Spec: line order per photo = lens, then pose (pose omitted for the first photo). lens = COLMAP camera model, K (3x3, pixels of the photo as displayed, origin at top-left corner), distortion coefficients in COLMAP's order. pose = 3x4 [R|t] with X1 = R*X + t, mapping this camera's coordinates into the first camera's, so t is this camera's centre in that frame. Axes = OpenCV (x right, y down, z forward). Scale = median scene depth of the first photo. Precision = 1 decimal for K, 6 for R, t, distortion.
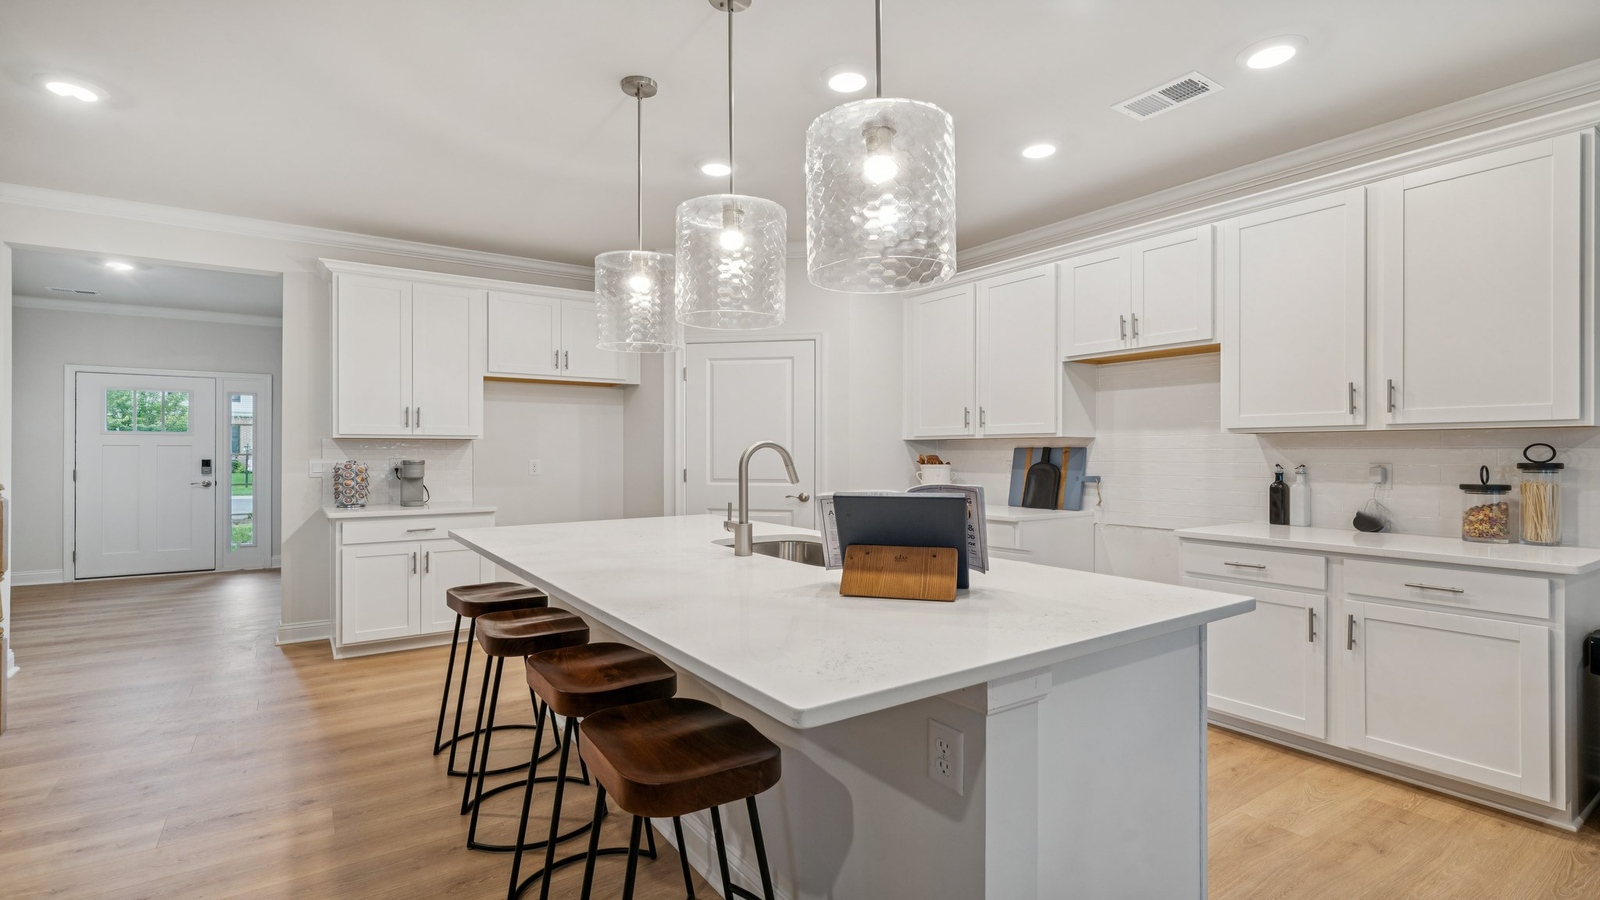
lens RADIAL K [[745.4, 0, 791.3], [0, 745.4, 451.4], [0, 0, 1]] dist [0.001155, -0.000273]
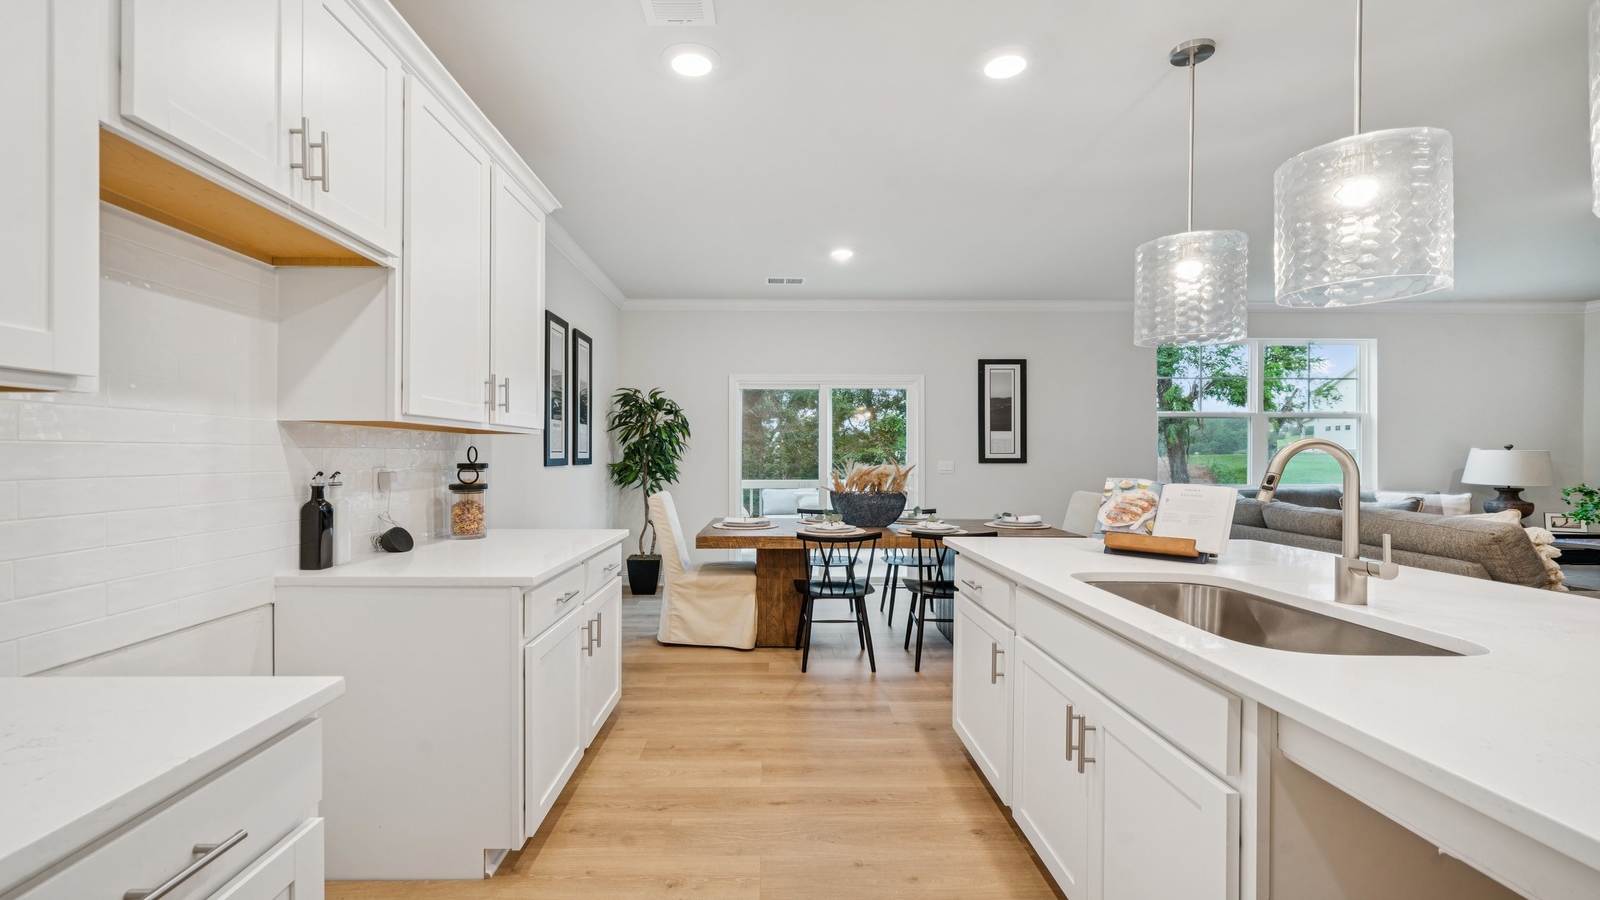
lens RADIAL K [[700.3, 0, 771.1], [0, 700.3, 463.9], [0, 0, 1]] dist [-0.005196, -0.000481]
pose [[-0.837830, -0.010008, 0.545839, -0.017856], [-0.004598, 0.999926, 0.011276, 0.001085], [-0.545911, 0.006938, -0.837814, 1.270837]]
